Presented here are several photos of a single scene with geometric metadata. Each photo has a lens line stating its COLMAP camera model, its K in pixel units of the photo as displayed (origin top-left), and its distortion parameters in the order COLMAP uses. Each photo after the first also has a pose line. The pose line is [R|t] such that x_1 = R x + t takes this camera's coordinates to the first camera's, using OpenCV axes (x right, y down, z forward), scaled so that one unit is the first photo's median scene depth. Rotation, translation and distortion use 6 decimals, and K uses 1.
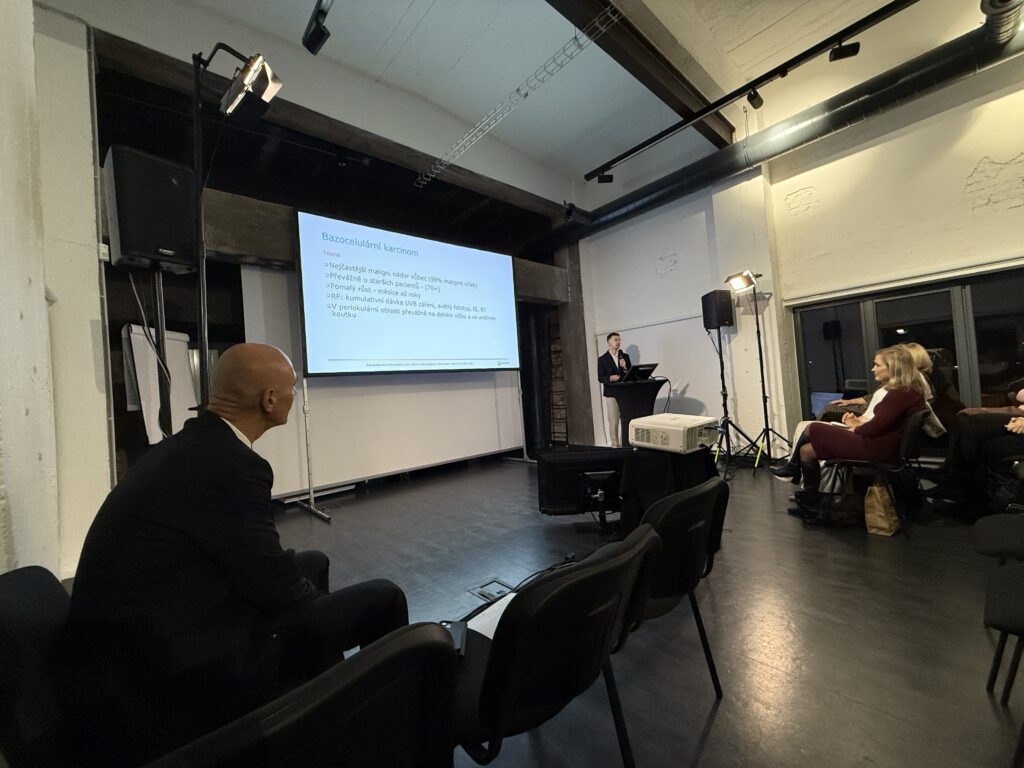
lens RADIAL K [[406.3, 0, 506.9], [0, 406.3, 384.3], [0, 0, 1]] dist [-0.000479, 0.000299]
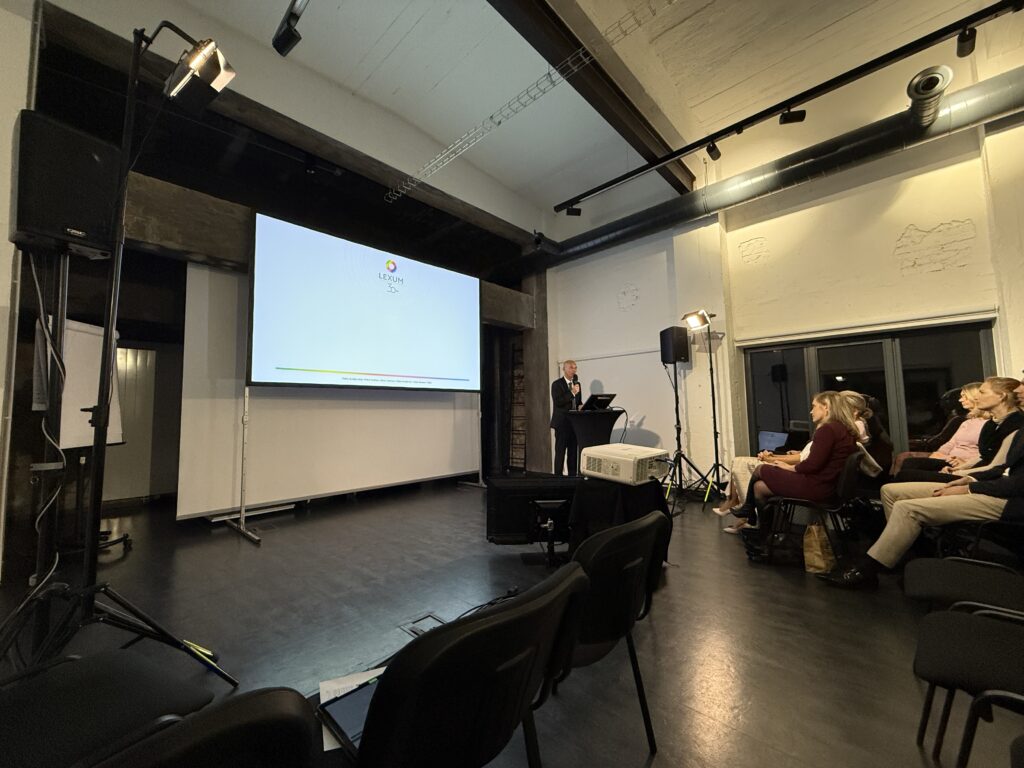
lens RADIAL K [[405.5, 0, 506.6], [0, 405.5, 384.3], [0, 0, 1]] dist [0.000438, 0.000125]
pose [[0.994823, 0.061944, 0.080557, 0.019905], [-0.057054, 0.996466, -0.061641, 0.002968], [-0.084091, 0.056726, 0.994842, 0.018751]]
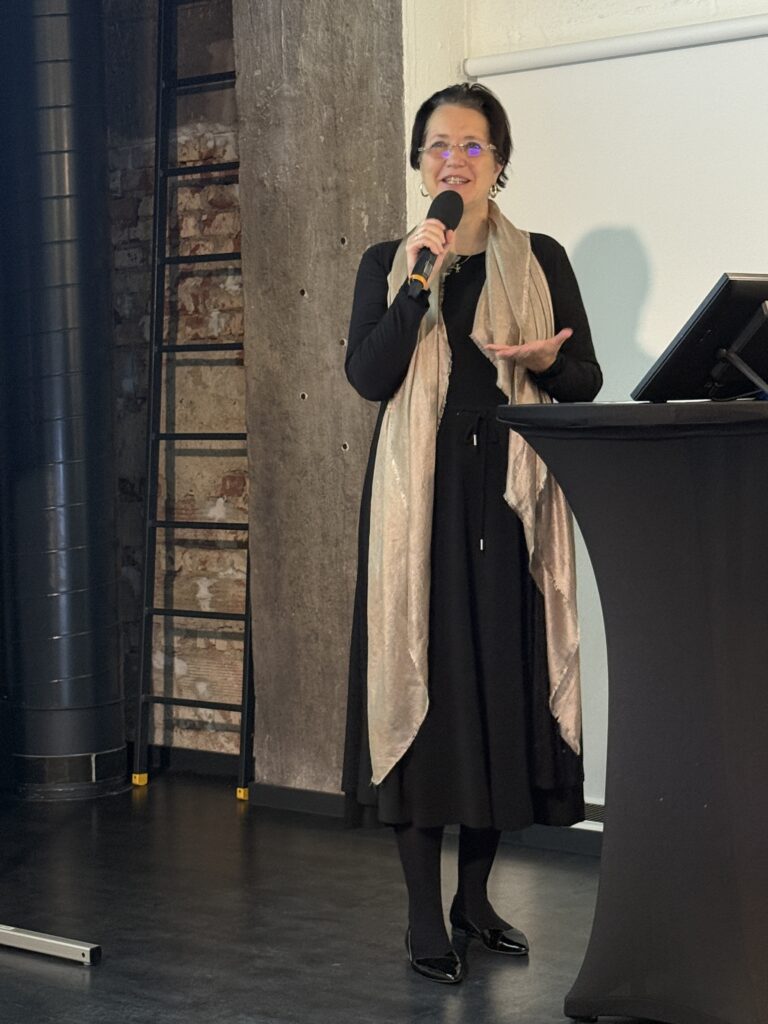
lens RADIAL K [[2069.7, 0, 384.0], [0, 2069.7, 512.0], [0, 0, 1]] dist [0.171352, -0.109689]
pose [[0.982405, 0.045065, 0.181243, 0.088445], [-0.056426, 0.996719, 0.058025, -0.003817], [-0.178033, -0.067231, 0.981725, 0.376703]]
